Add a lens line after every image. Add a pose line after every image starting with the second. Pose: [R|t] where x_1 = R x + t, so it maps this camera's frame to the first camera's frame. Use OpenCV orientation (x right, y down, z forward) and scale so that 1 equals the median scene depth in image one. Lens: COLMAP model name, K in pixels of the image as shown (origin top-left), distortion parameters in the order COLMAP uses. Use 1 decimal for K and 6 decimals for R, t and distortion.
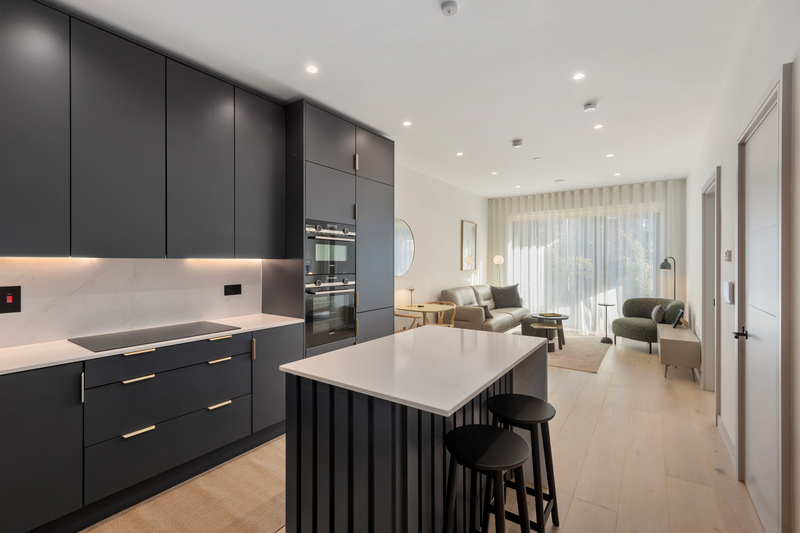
lens RADIAL K [[360.0, 0, 400.0], [0, 360.0, 266.5], [0, 0, 1]] dist [0.000189, -0.000012]
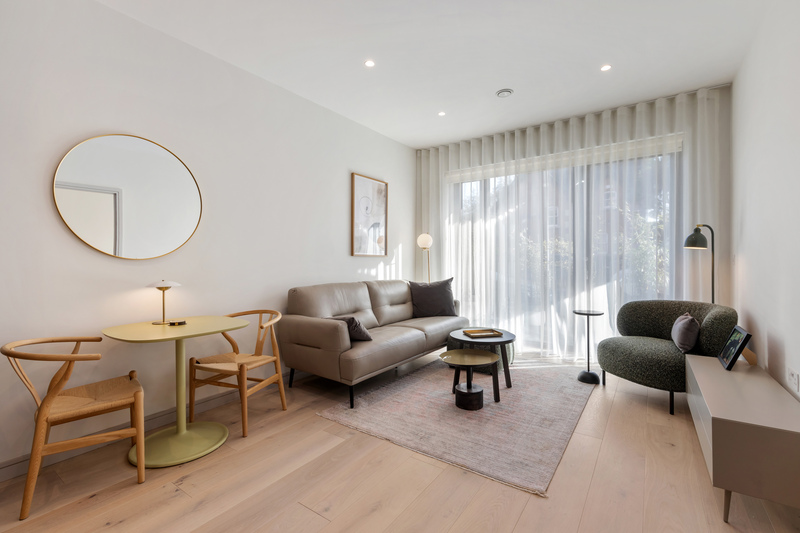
lens RADIAL K [[367.1, 0, 400.0], [0, 367.1, 266.5], [0, 0, 1]] dist [0.000416, 0.000034]
pose [[0.999978, -0.005397, 0.003748, 0.268455], [0.005388, 0.999983, 0.002300, 0.030082], [-0.003760, -0.002279, 0.999990, 0.415513]]
